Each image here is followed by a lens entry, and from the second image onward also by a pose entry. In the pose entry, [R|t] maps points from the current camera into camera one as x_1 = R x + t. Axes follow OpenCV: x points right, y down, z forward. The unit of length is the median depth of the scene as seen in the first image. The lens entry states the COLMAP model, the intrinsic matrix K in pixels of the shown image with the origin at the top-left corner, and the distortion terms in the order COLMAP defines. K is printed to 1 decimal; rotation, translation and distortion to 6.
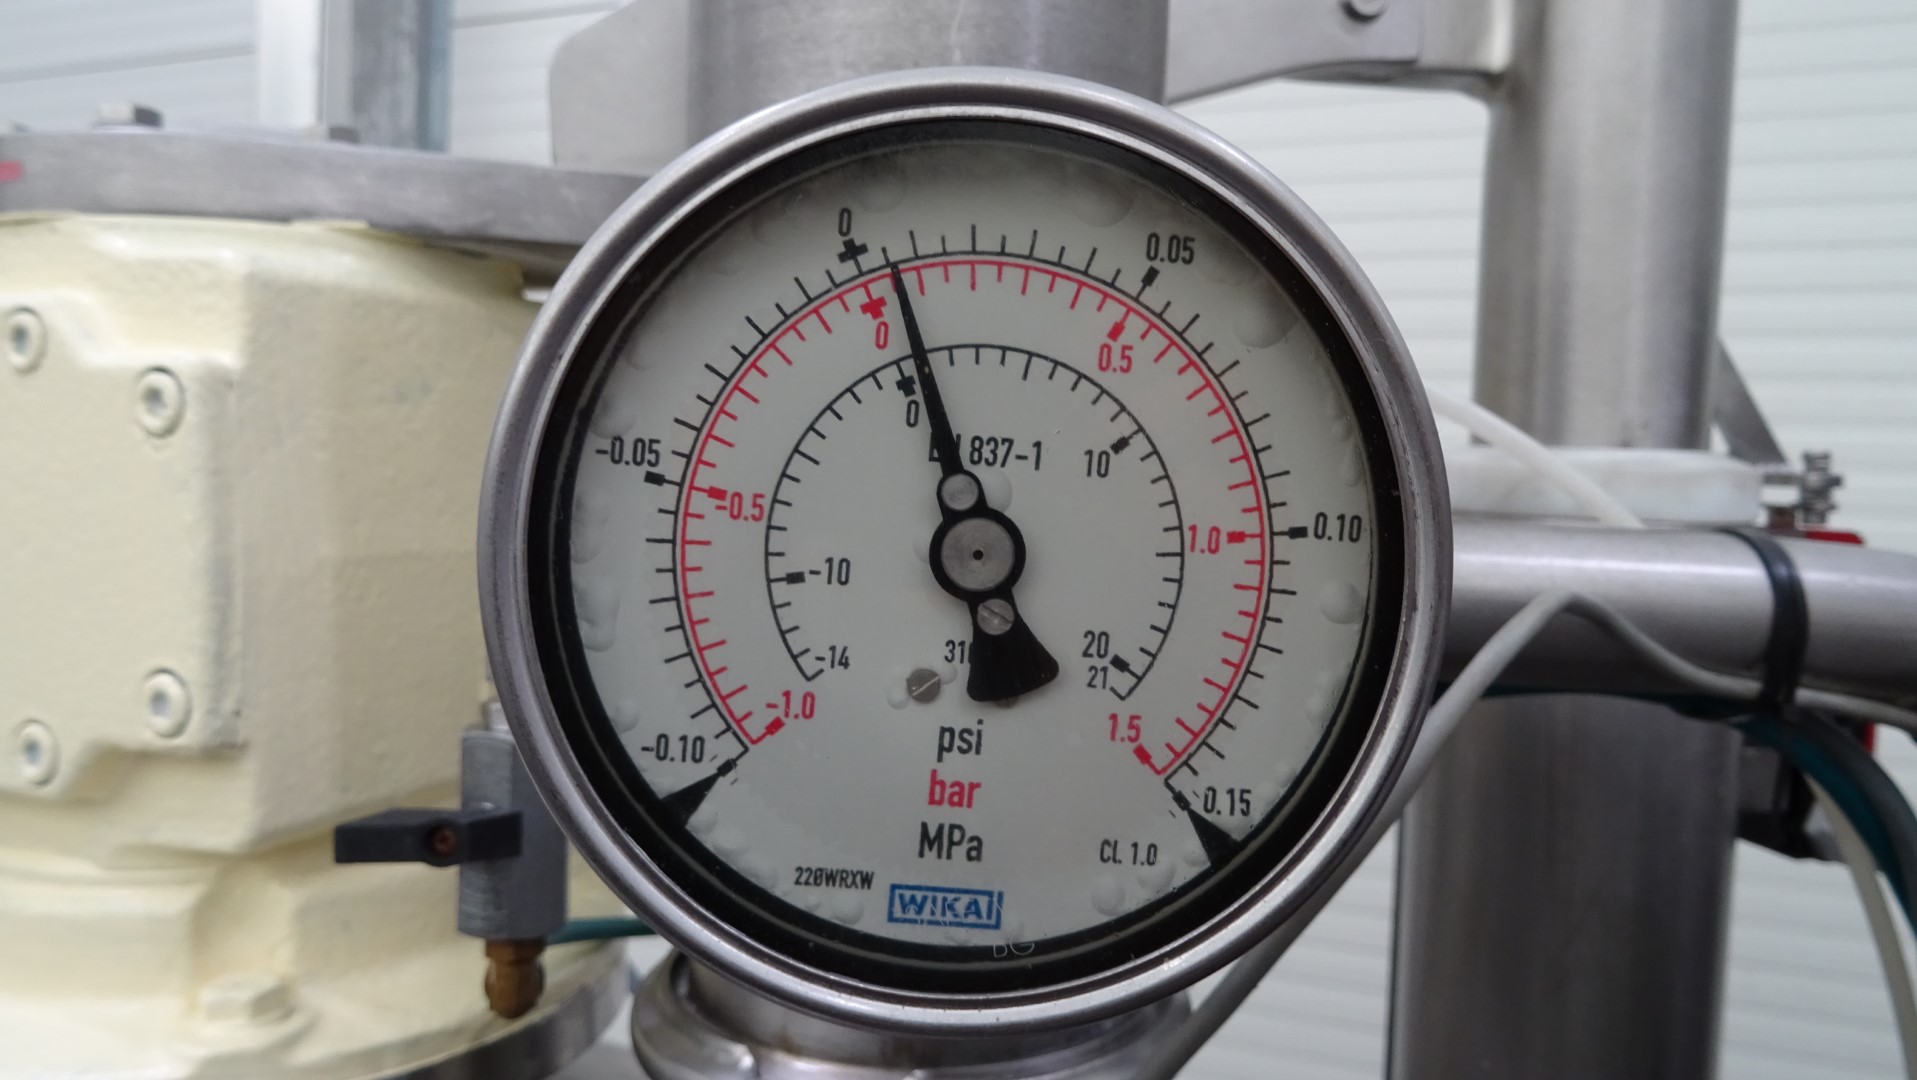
lens RADIAL K [[1342.9, 0, 958.5], [0, 1342.9, 540.0], [0, 0, 1]] dist [-0.002600, -0.005792]
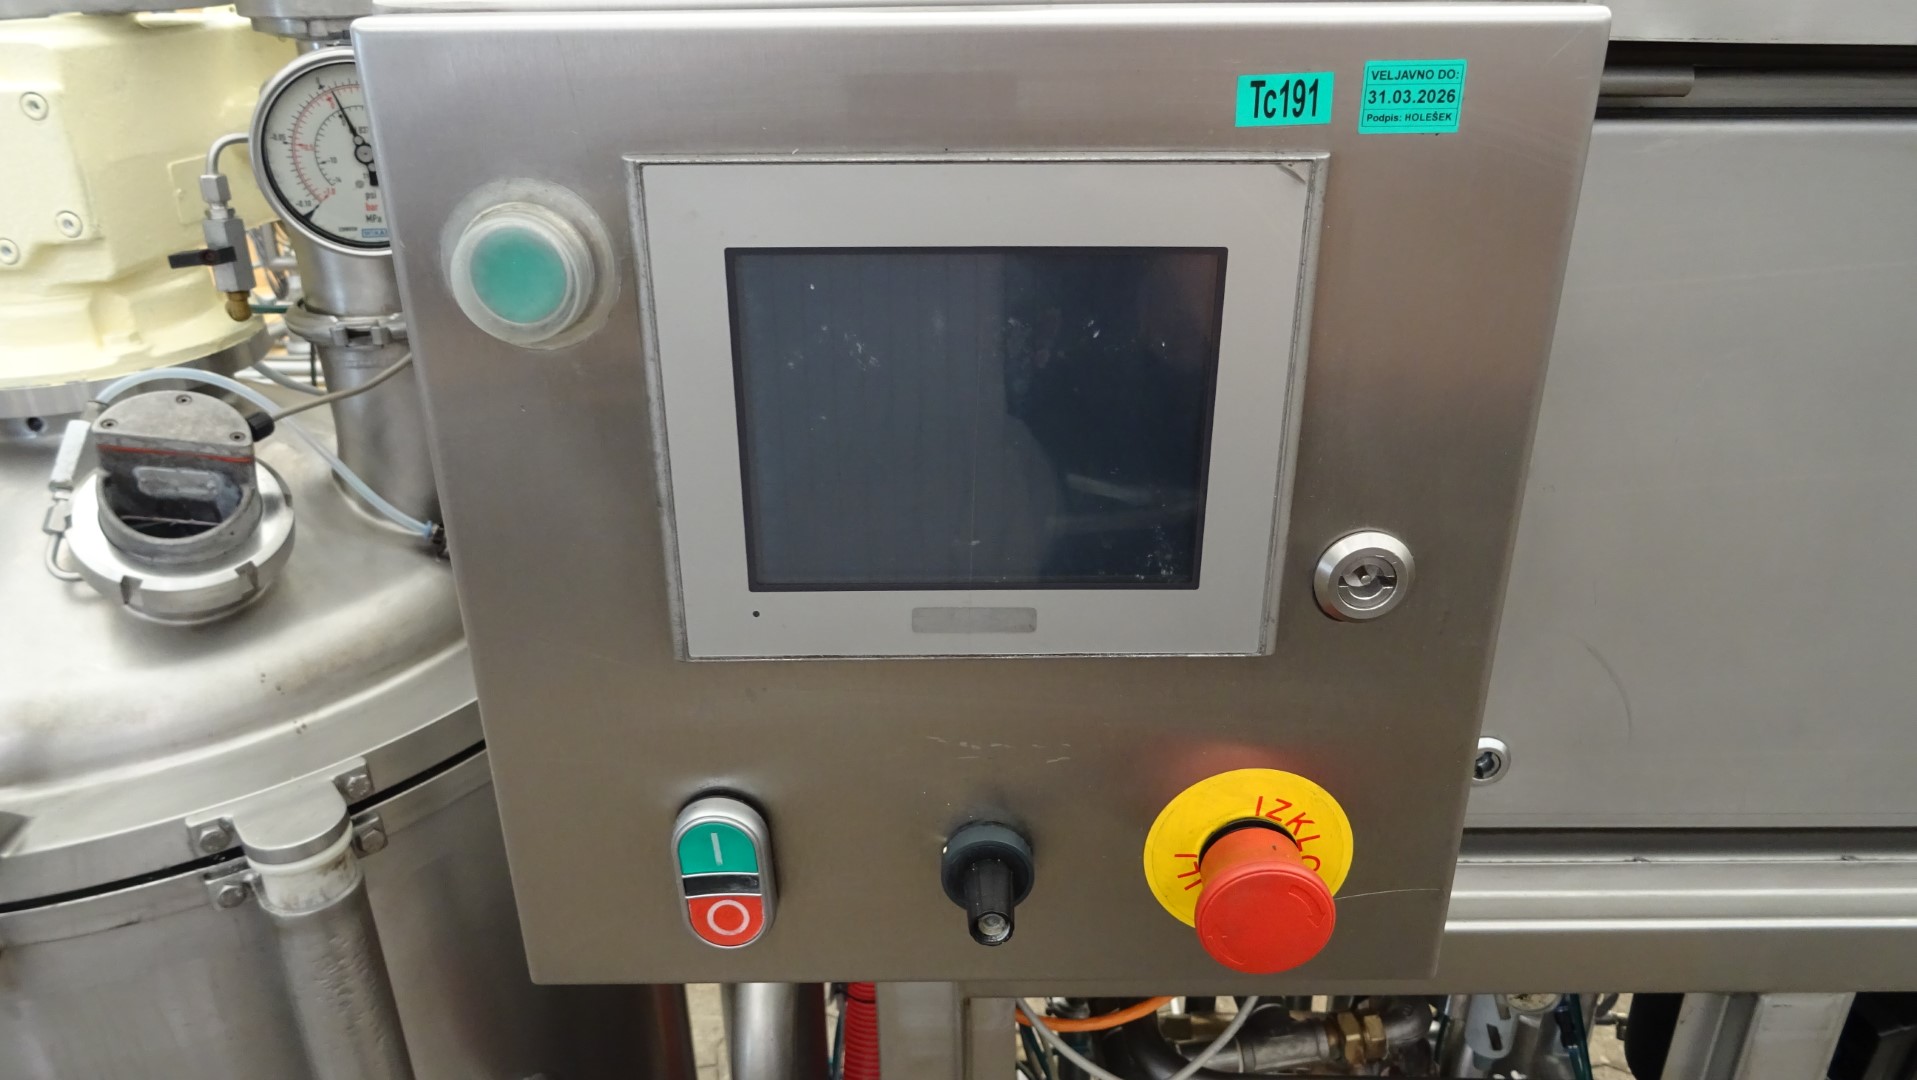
lens RADIAL K [[1342.9, 0, 958.5], [0, 1342.9, 540.0], [0, 0, 1]] dist [-0.002600, -0.005792]
pose [[0.940837, -0.174022, 0.290762, 0.353614], [0.058091, 0.928187, 0.367553, -0.326484], [-0.333844, -0.328917, 0.883381, -4.106851]]
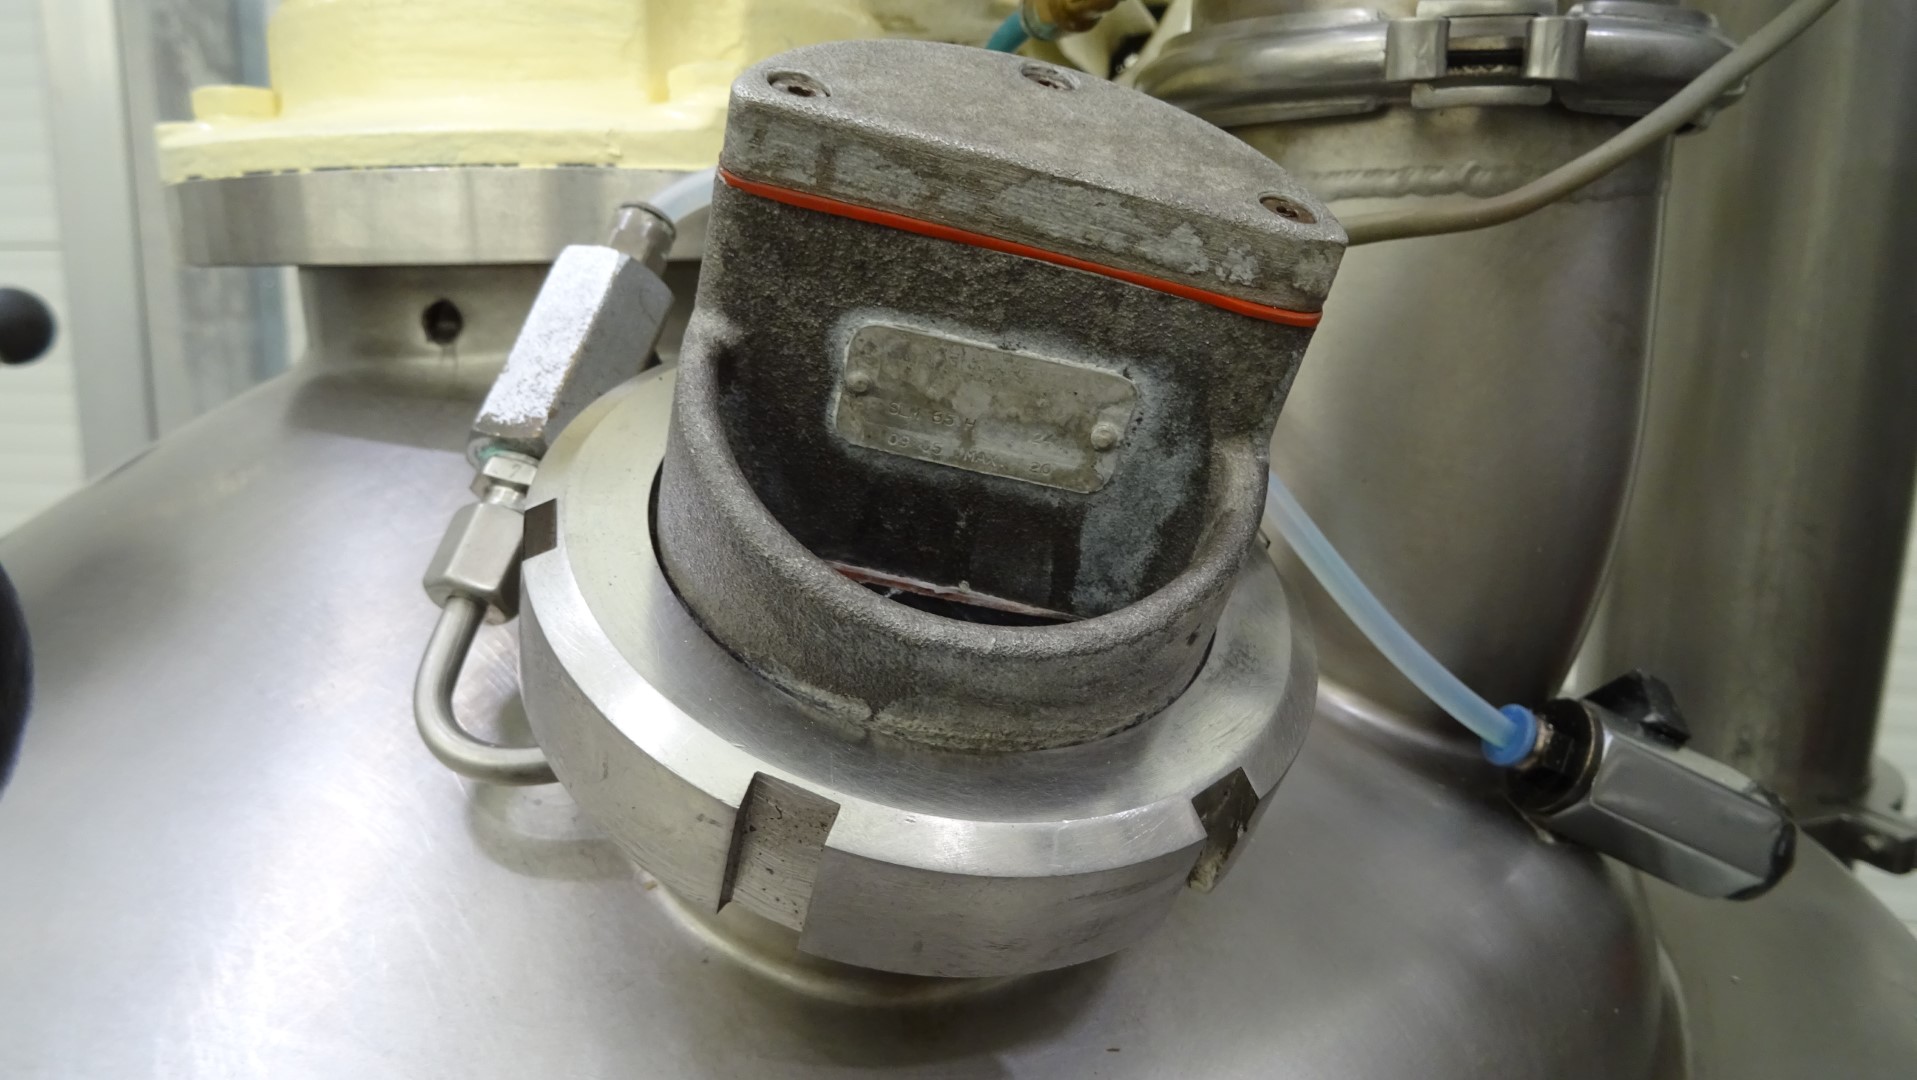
lens RADIAL K [[1342.9, 0, 958.5], [0, 1342.9, 540.0], [0, 0, 1]] dist [-0.002600, -0.005792]
pose [[0.990982, -0.049825, 0.124389, -1.047563], [0.028113, 0.984946, 0.170558, 1.034892], [-0.131015, -0.165523, 0.977465, 0.102700]]
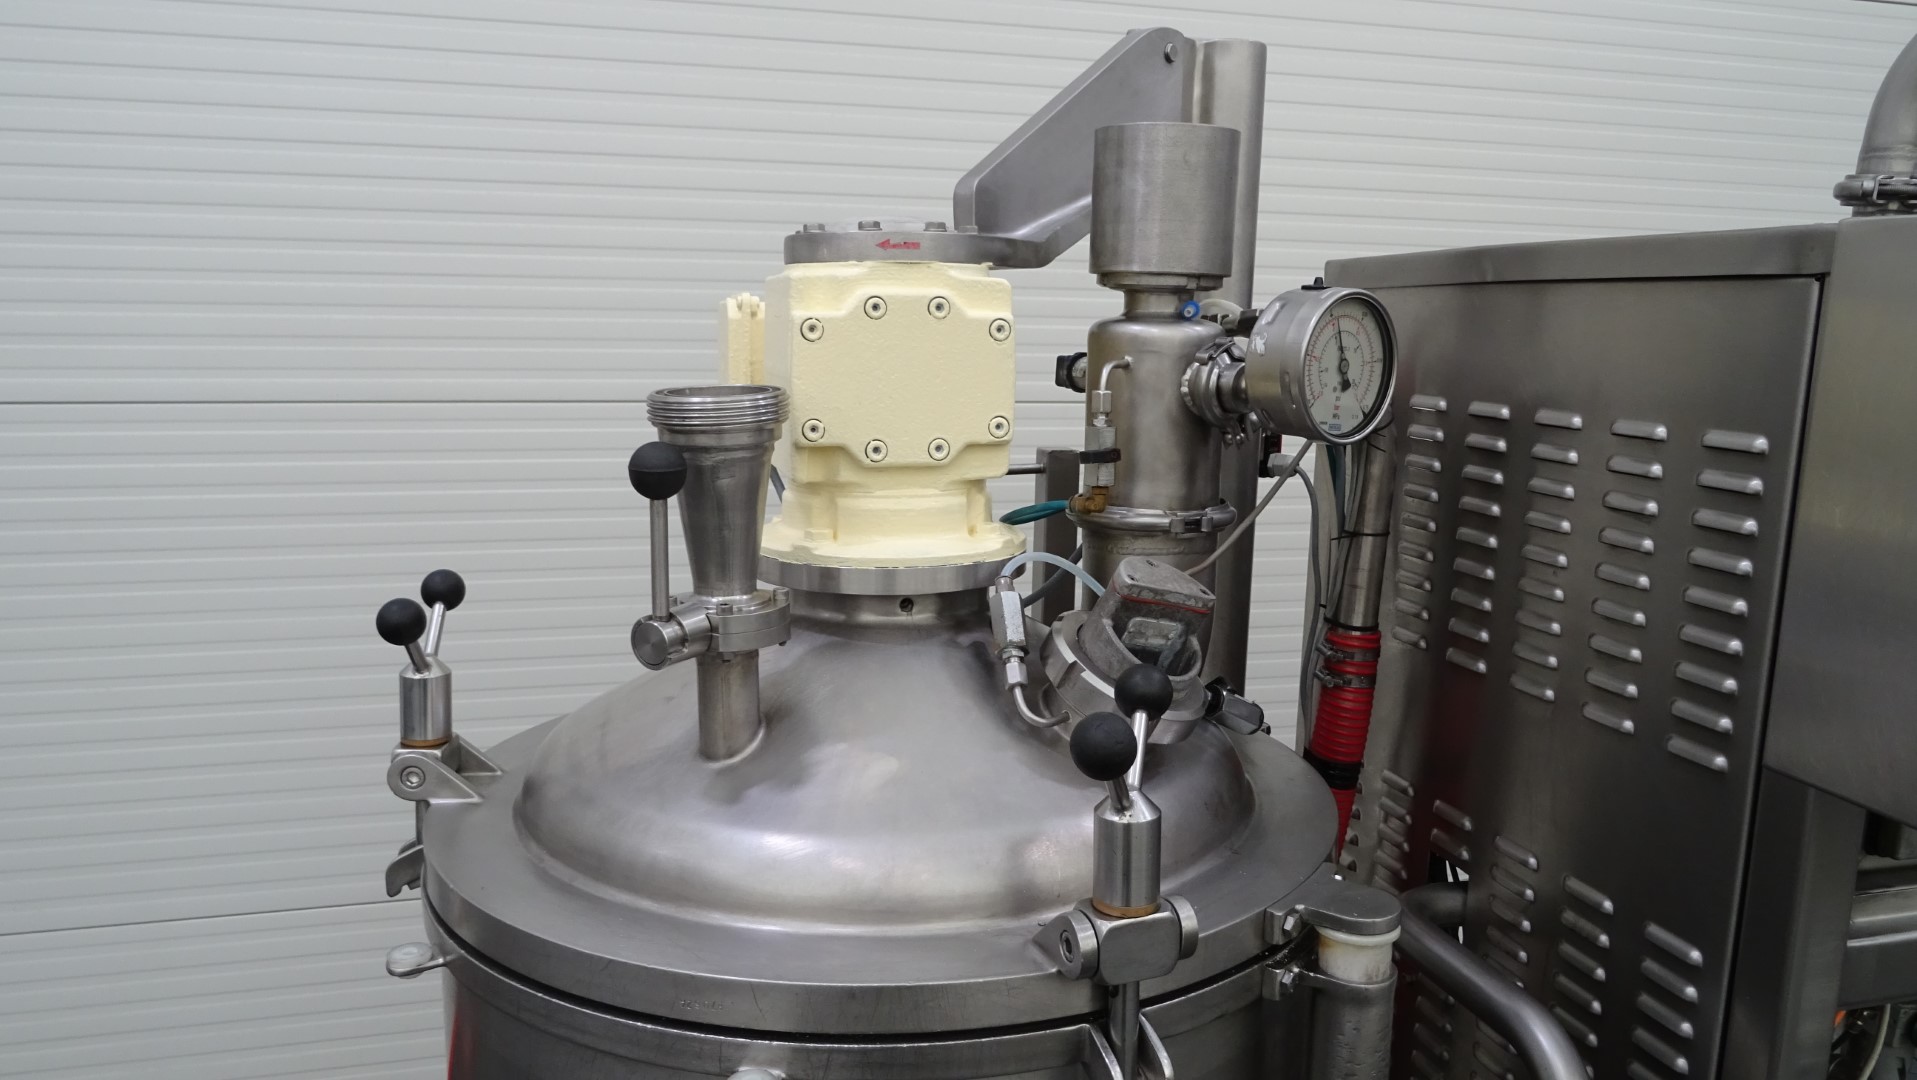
lens RADIAL K [[1326.2, 0, 921.9], [0, 1326.2, 545.4], [0, 0, 1]] dist [-0.002466, -0.001530]
pose [[0.834569, -0.098010, 0.542115, -4.751045], [0.031078, 0.990856, 0.131295, -0.032363], [-0.550026, -0.092727, 0.829984, -2.890427]]
